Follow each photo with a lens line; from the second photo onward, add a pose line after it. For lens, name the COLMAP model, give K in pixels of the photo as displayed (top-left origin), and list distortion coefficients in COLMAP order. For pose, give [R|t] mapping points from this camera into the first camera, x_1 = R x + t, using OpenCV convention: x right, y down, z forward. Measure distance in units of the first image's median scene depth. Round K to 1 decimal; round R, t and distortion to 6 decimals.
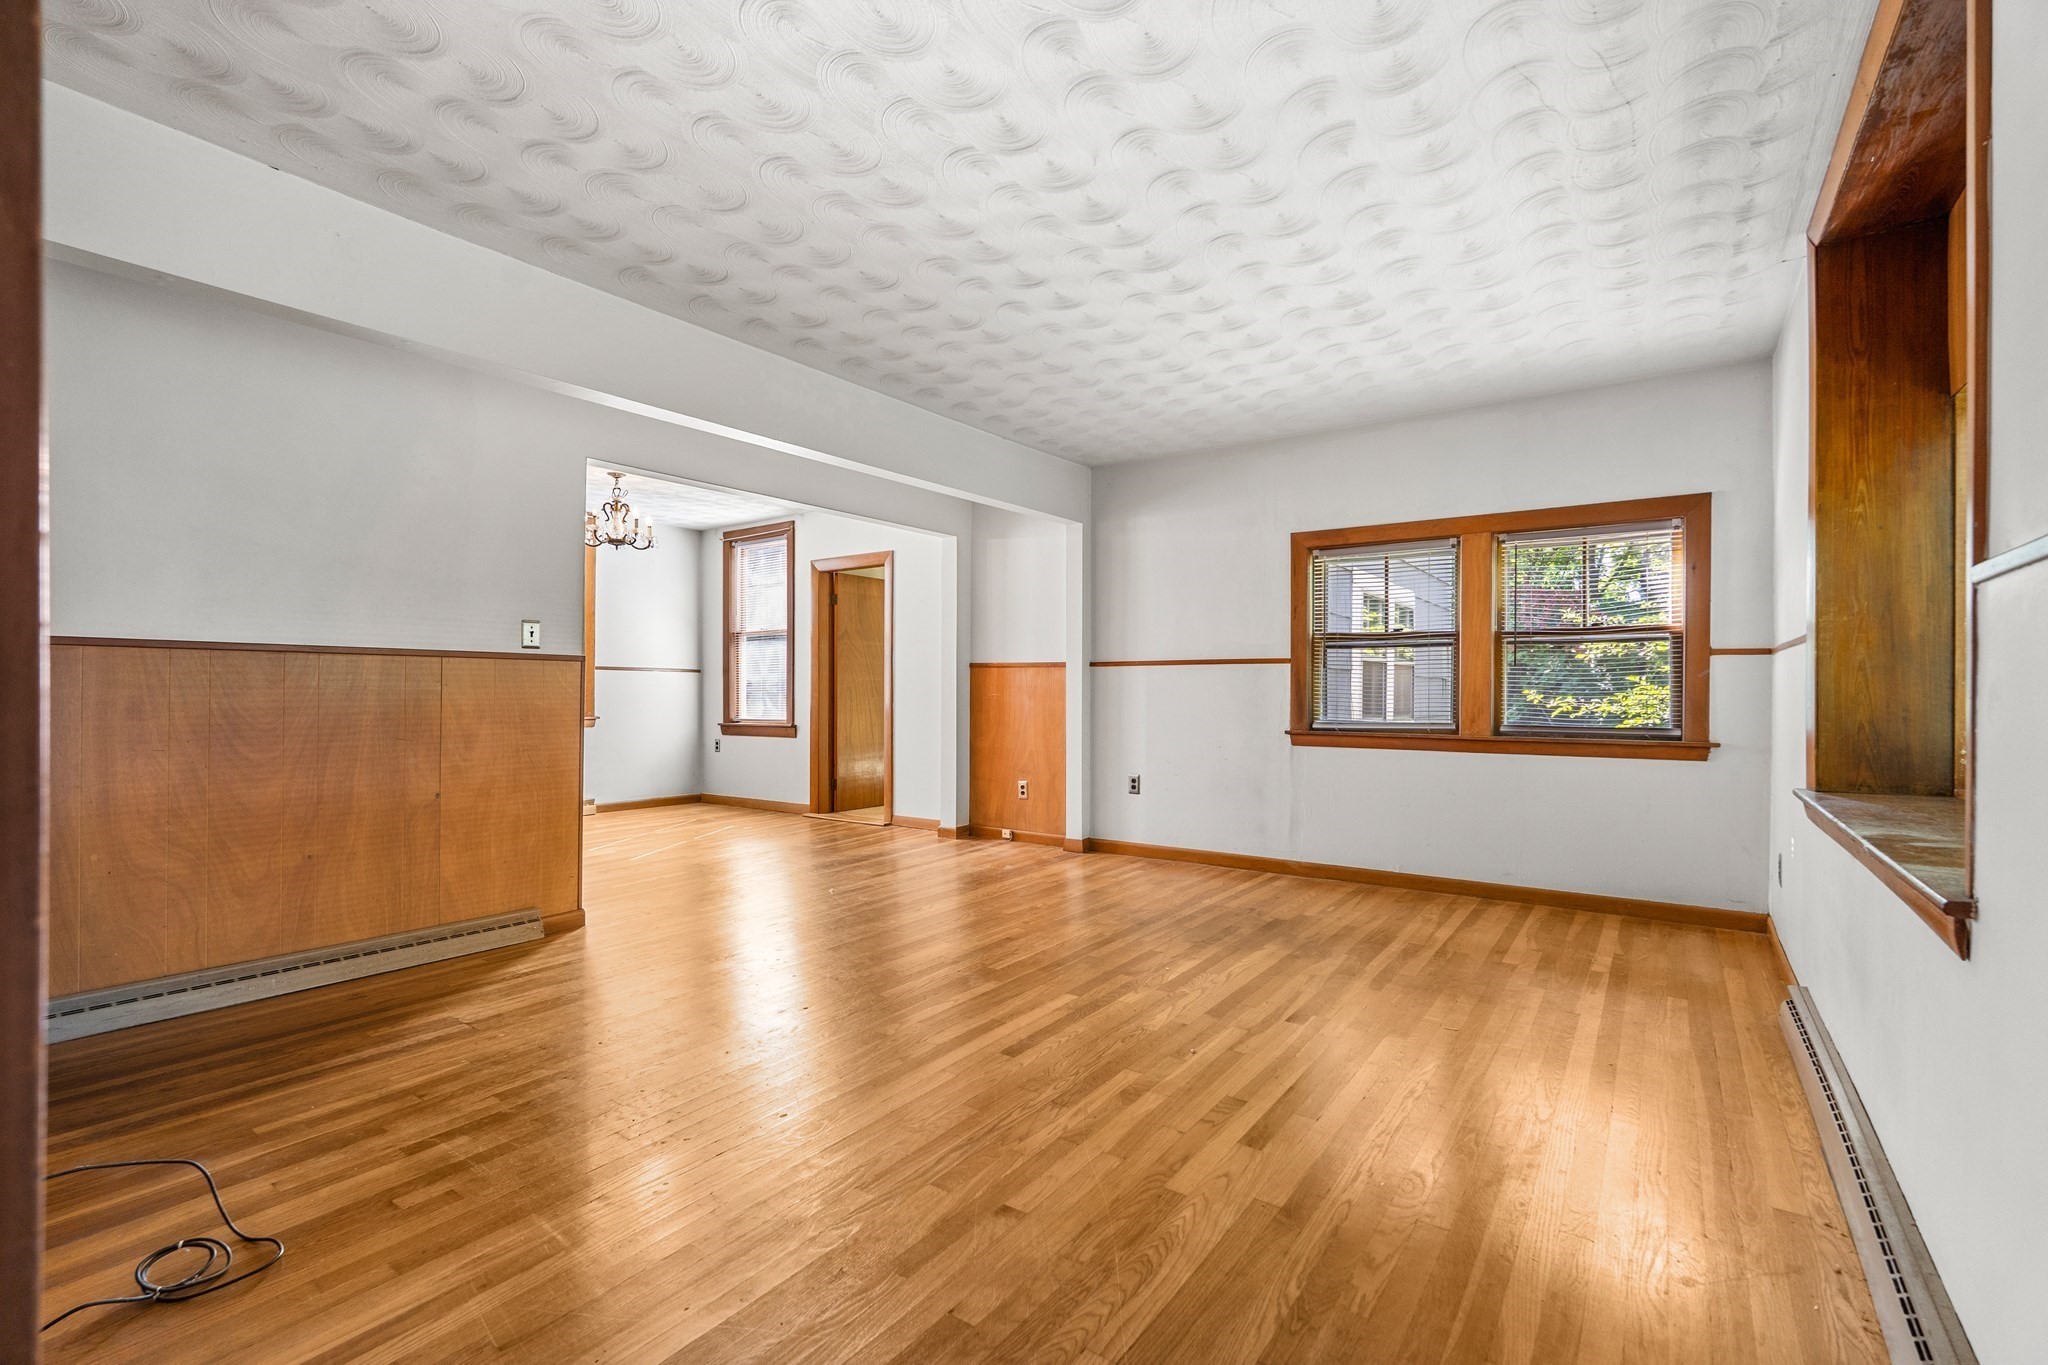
lens RADIAL K [[926.4, 0, 1024.0], [0, 926.4, 682.5], [0, 0, 1]] dist [-0.001338, -0.000032]
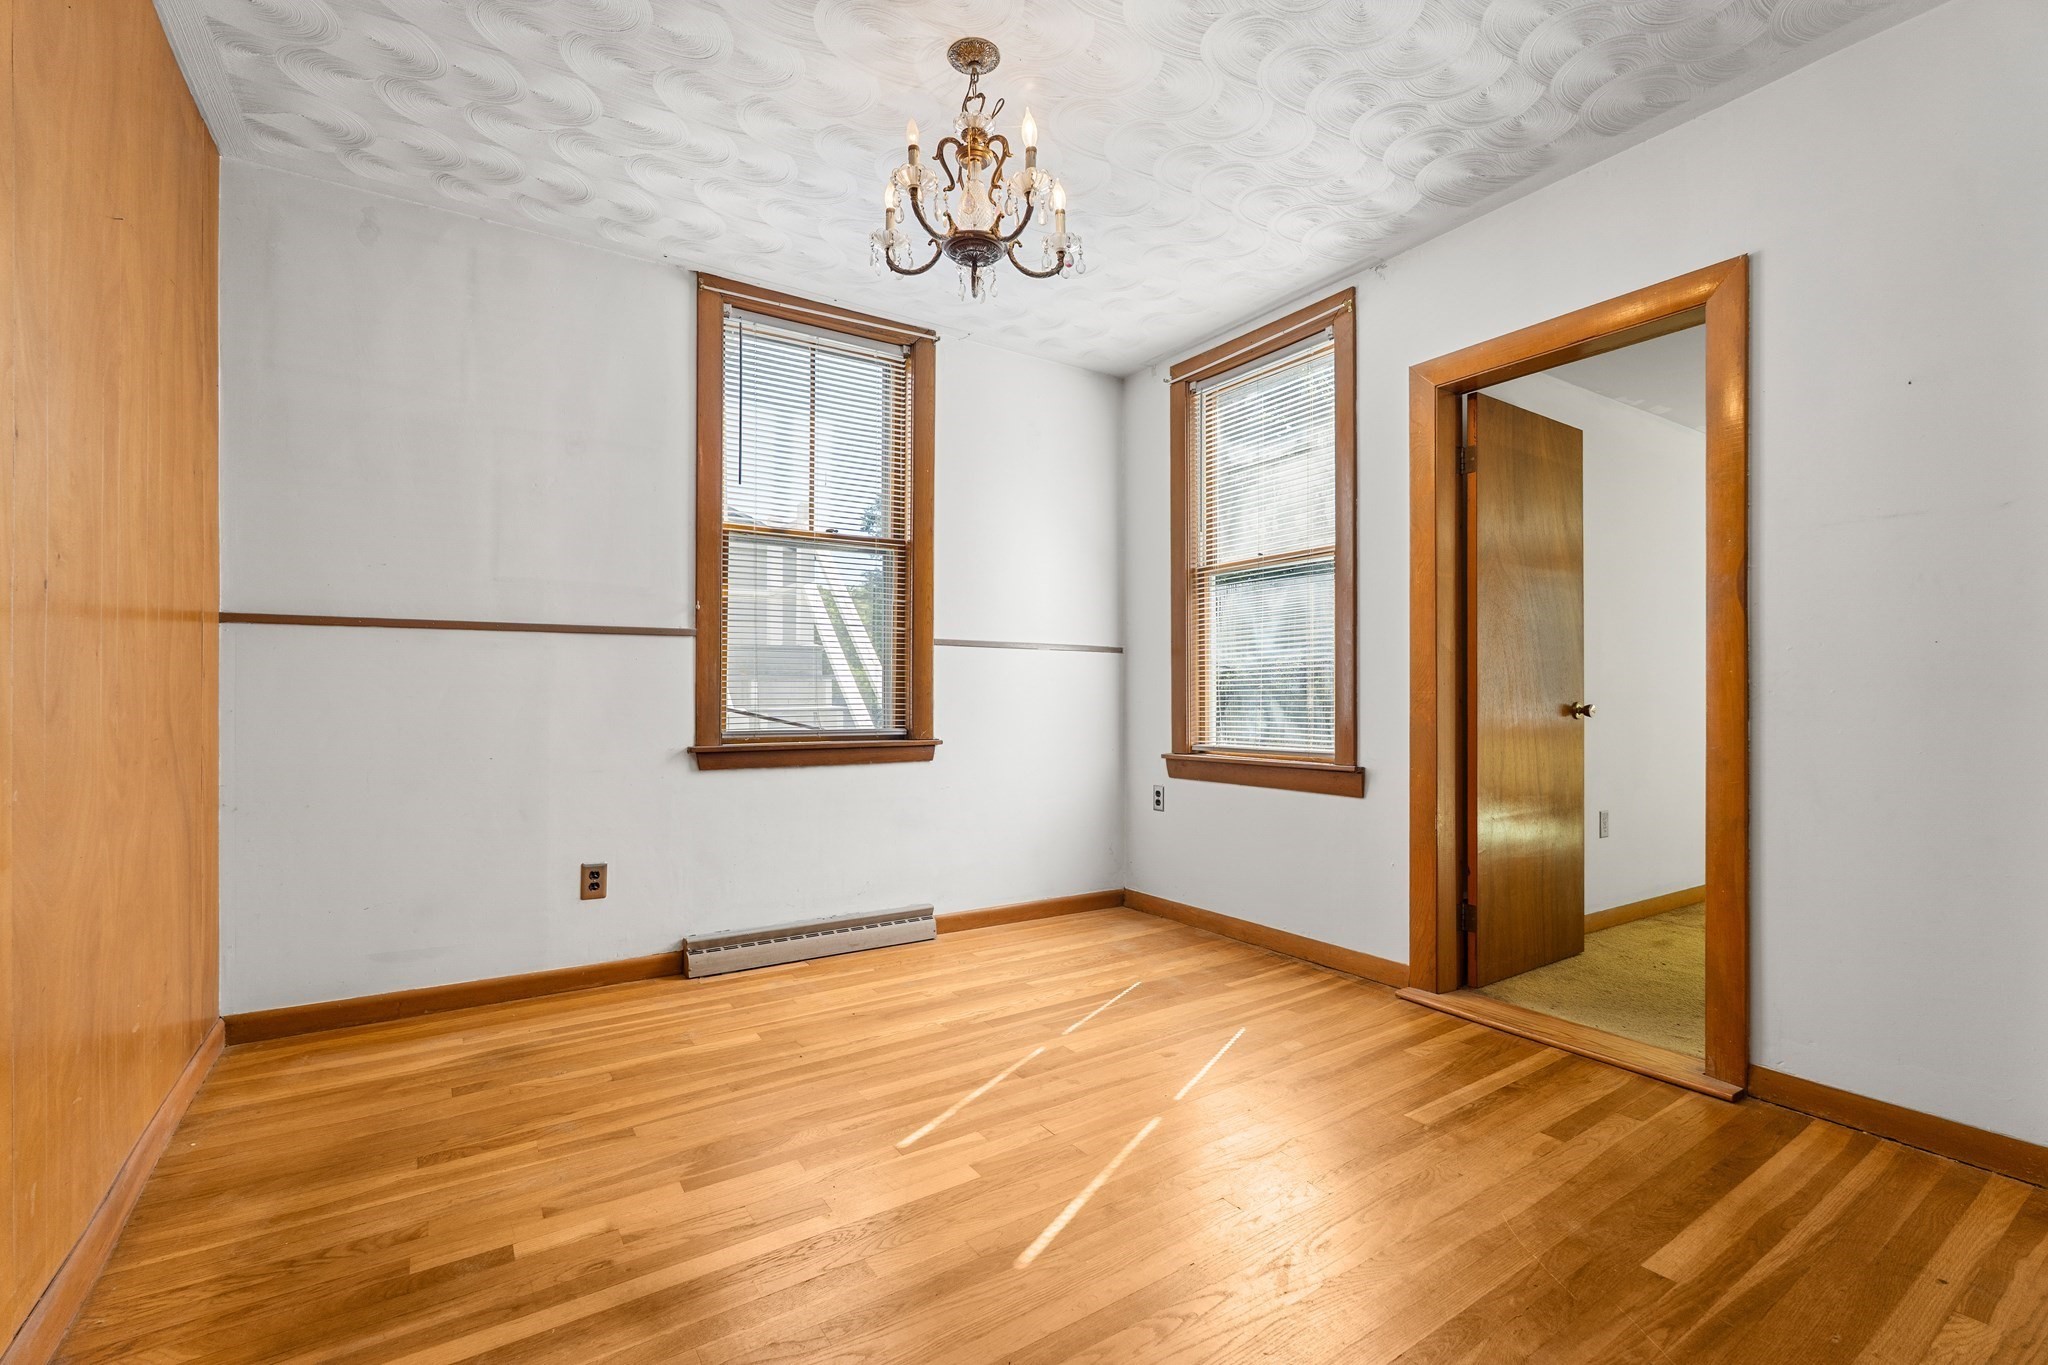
lens RADIAL K [[909.9, 0, 1020.1], [0, 909.9, 672.4], [0, 0, 1]] dist [-0.001436, -0.000575]
pose [[0.936494, -0.010316, -0.350533, -0.244464], [0.006134, 0.999896, -0.013039, 0.006636], [0.350631, 0.010060, 0.936460, 0.550163]]
